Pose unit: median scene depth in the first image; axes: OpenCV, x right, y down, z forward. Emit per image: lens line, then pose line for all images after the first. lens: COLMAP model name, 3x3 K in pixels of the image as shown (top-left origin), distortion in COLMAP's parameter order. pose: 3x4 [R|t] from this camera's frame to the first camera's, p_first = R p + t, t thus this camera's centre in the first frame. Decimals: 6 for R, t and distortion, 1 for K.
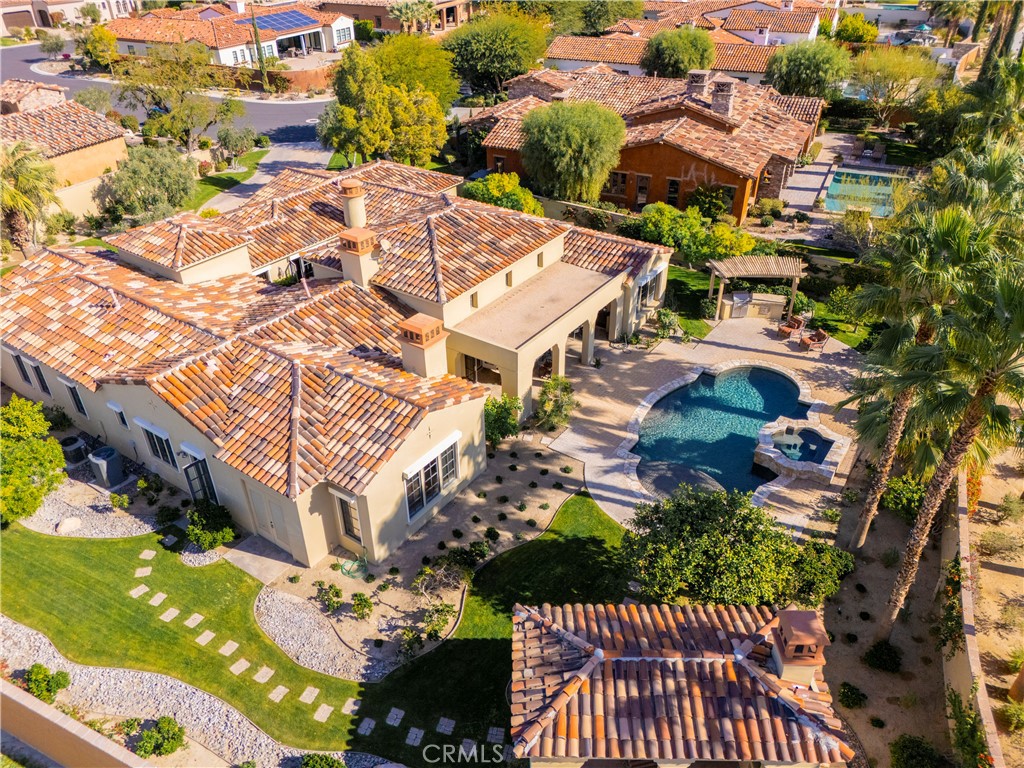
lens RADIAL K [[745.5, 0, 512.0], [0, 745.5, 384.0], [0, 0, 1]] dist [0.066016, -0.051776]
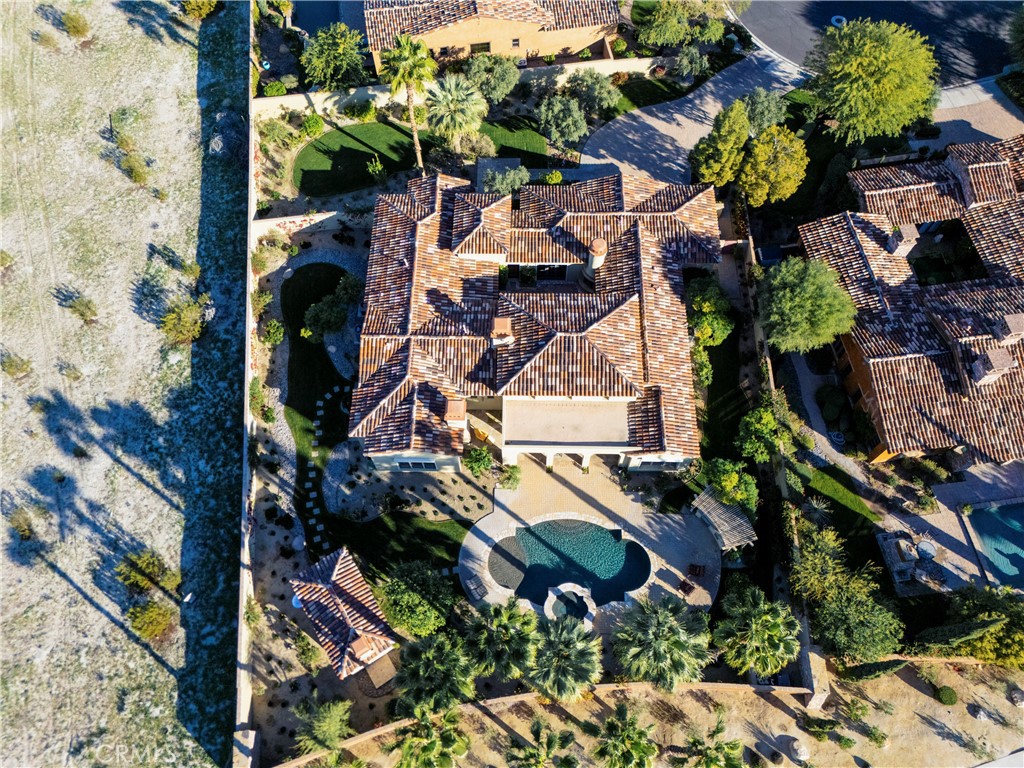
lens RADIAL K [[745.5, 0, 512.0], [0, 745.5, 384.0], [0, 0, 1]] dist [0.066016, -0.051776]
pose [[0.559926, 0.743817, -0.364992, 0.521429], [-0.444955, 0.641558, 0.624835, -1.179305], [0.698927, -0.187456, 0.690190, -0.160478]]
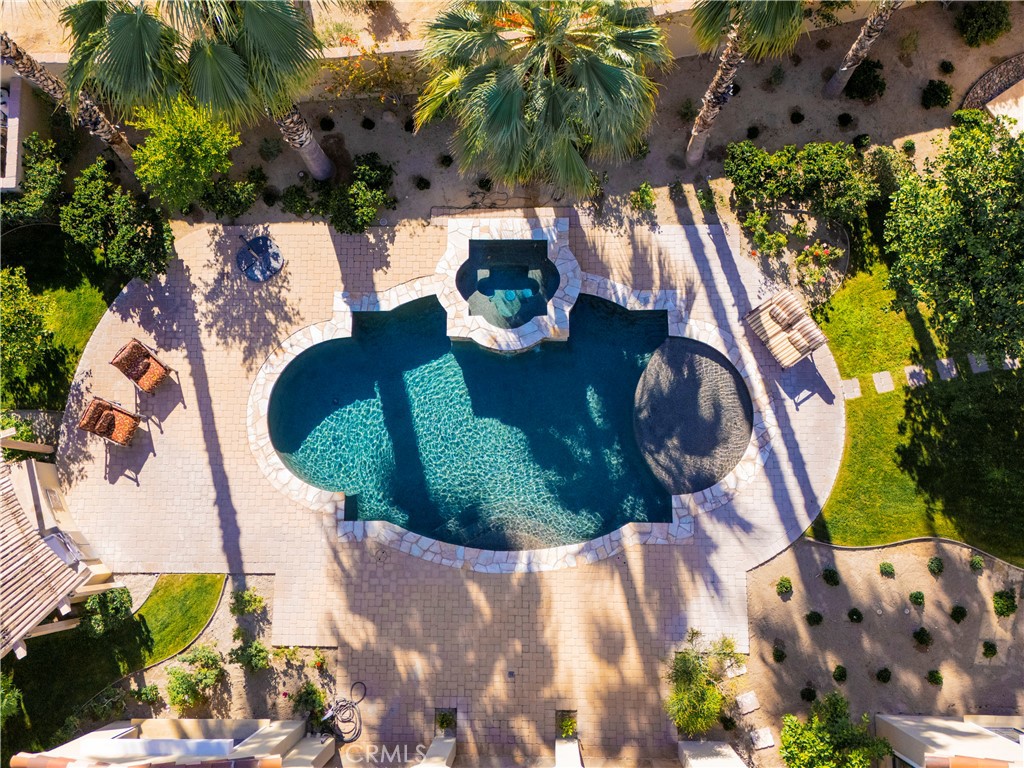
lens RADIAL K [[745.5, 0, 512.0], [0, 745.5, 384.0], [0, 0, 1]] dist [0.066016, -0.051776]
pose [[-0.569475, -0.809066, 0.145294, 0.215878], [0.481592, -0.185144, 0.856616, -0.414903], [-0.666158, 0.557794, 0.495075, 0.701926]]
